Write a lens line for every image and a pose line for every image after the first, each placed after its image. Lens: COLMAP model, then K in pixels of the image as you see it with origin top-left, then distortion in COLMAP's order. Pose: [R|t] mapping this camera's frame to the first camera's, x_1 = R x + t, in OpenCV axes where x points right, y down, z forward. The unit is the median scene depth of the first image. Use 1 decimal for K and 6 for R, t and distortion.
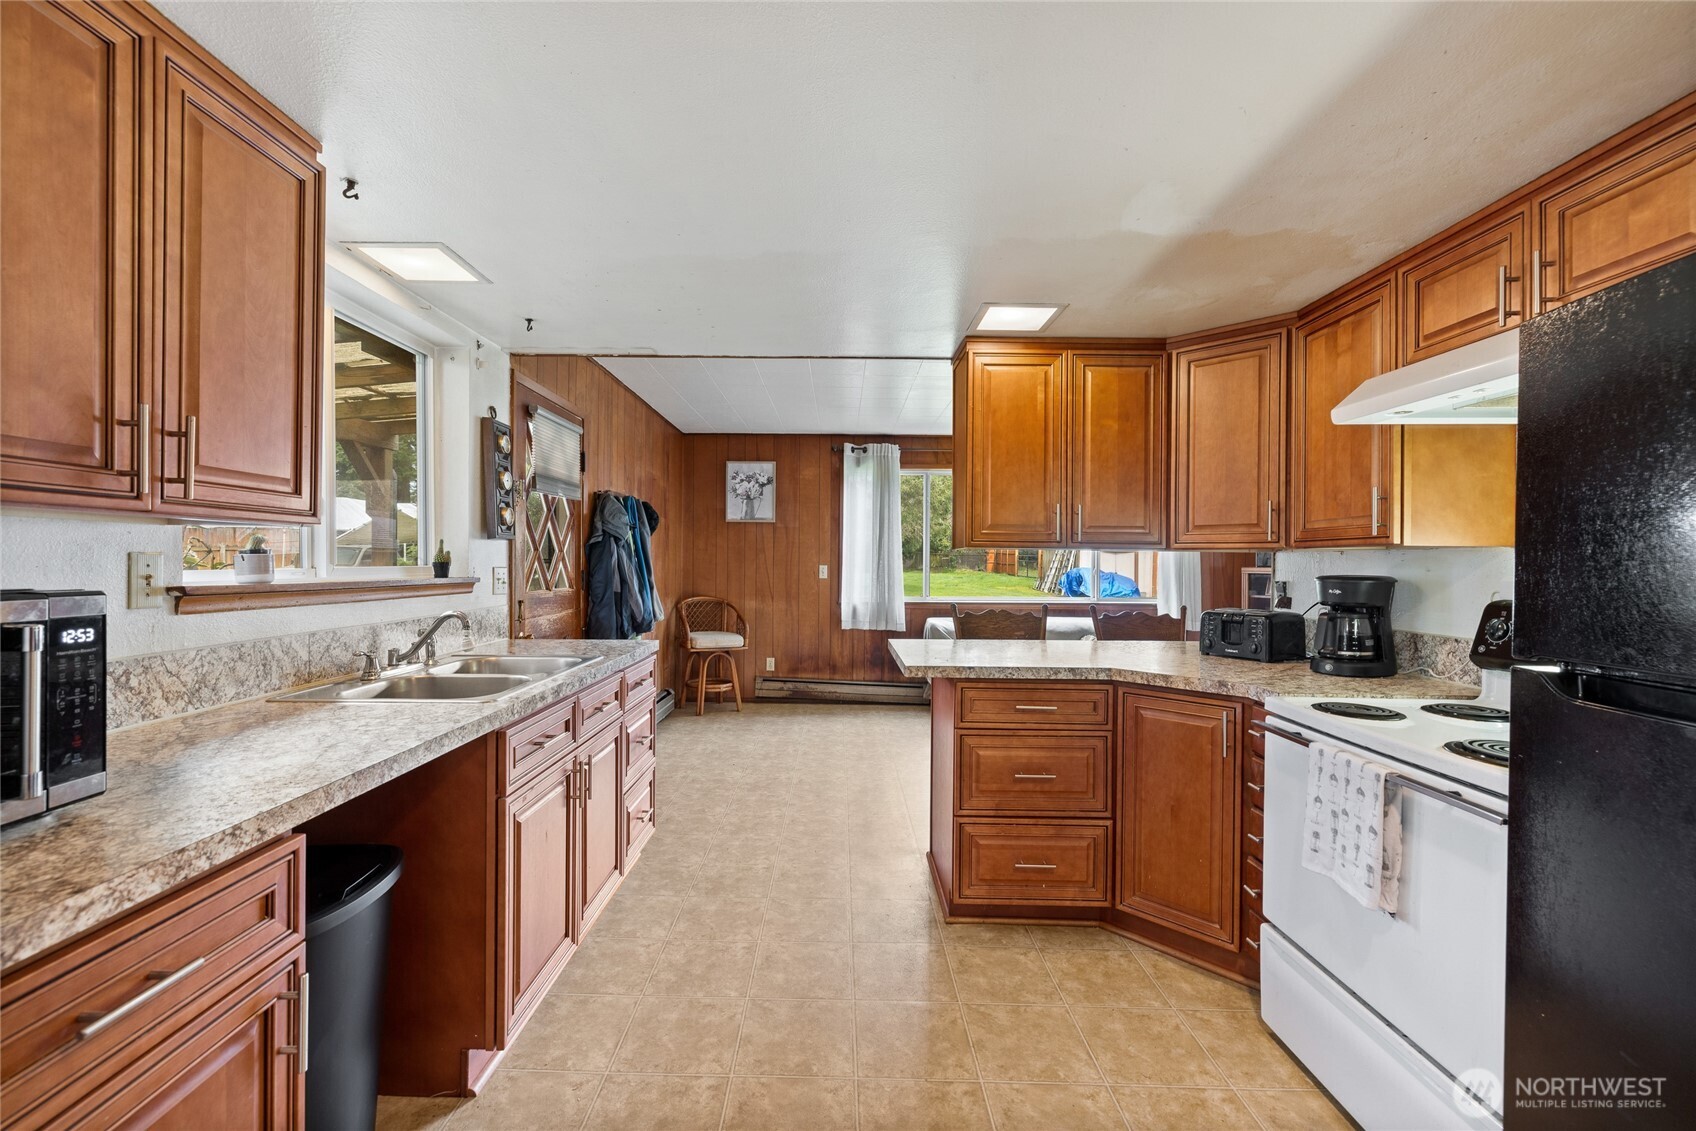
lens RADIAL K [[709.3, 0, 833.5], [0, 709.3, 556.6], [0, 0, 1]] dist [0.000304, 0.000356]
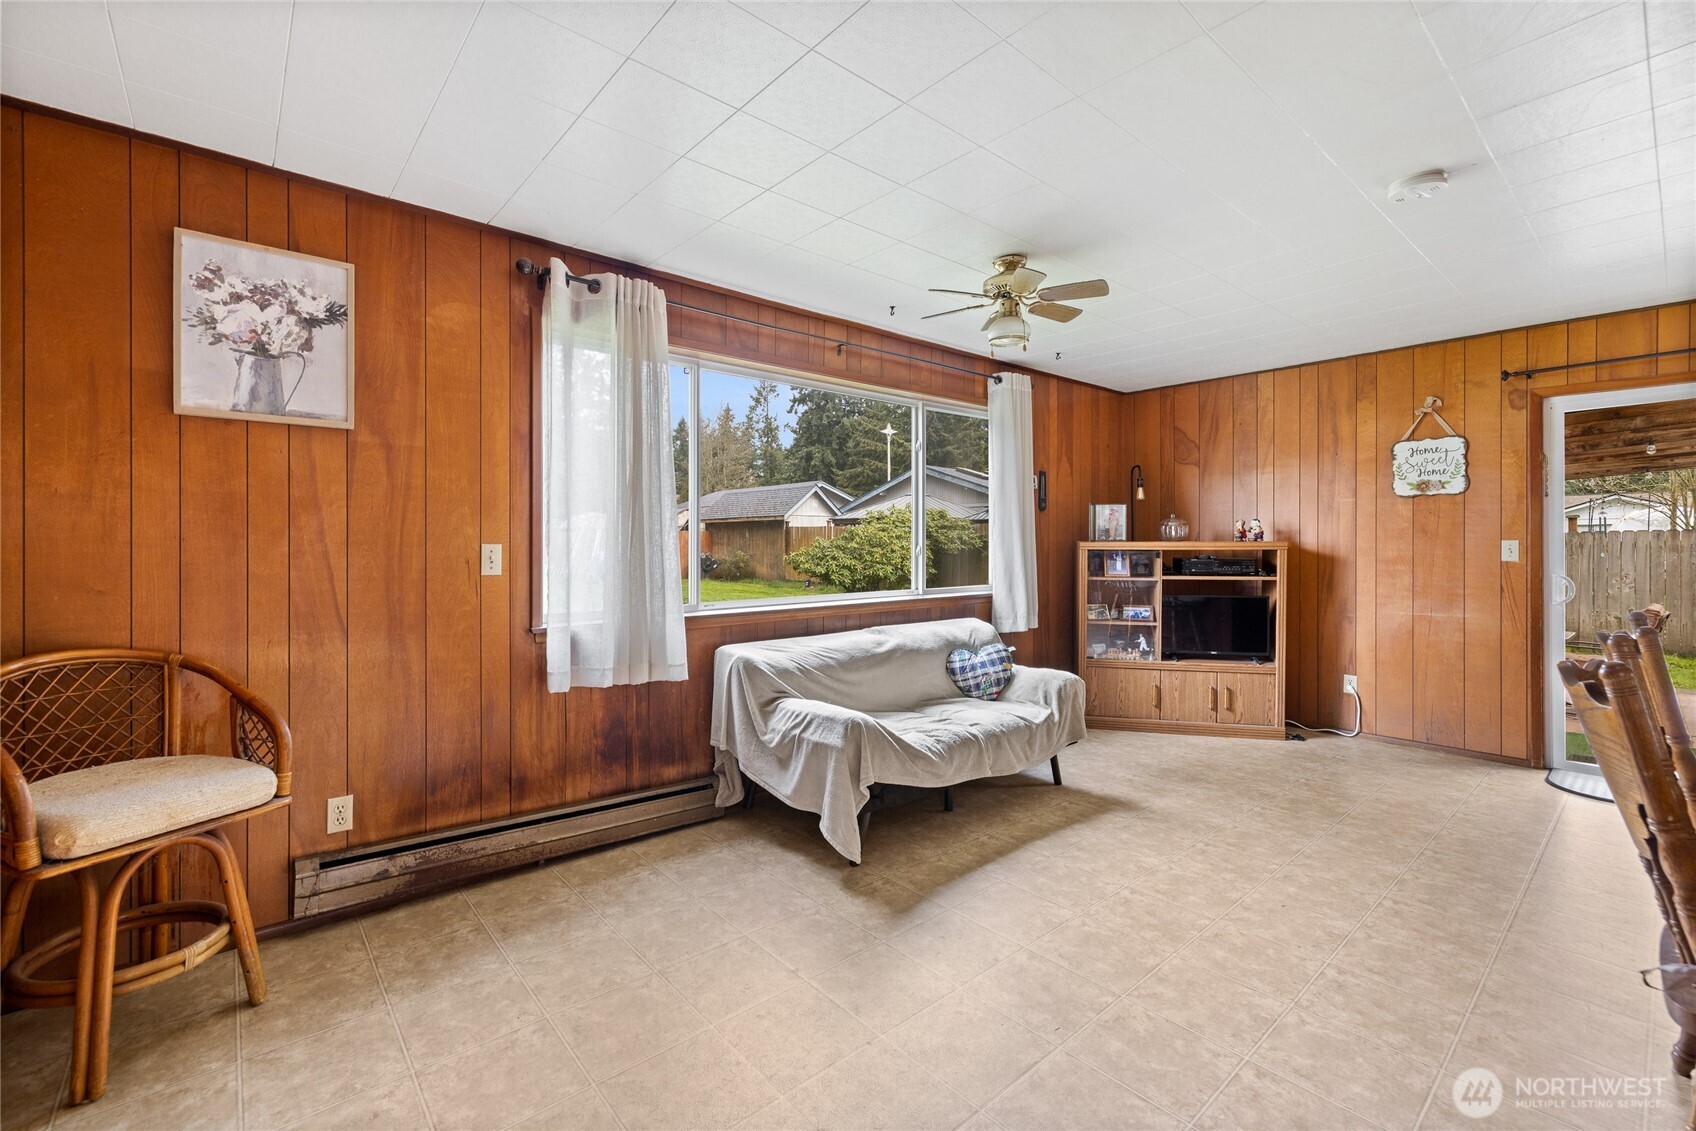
lens RADIAL K [[725.4, 0, 843.9], [0, 725.4, 541.5], [0, 0, 1]] dist [0.000451, 0.000142]
pose [[0.761951, -0.004982, 0.647615, -0.133017], [-0.000029, 0.999970, 0.007728, 0.007474], [-0.647634, -0.005907, 0.761928, 0.544486]]
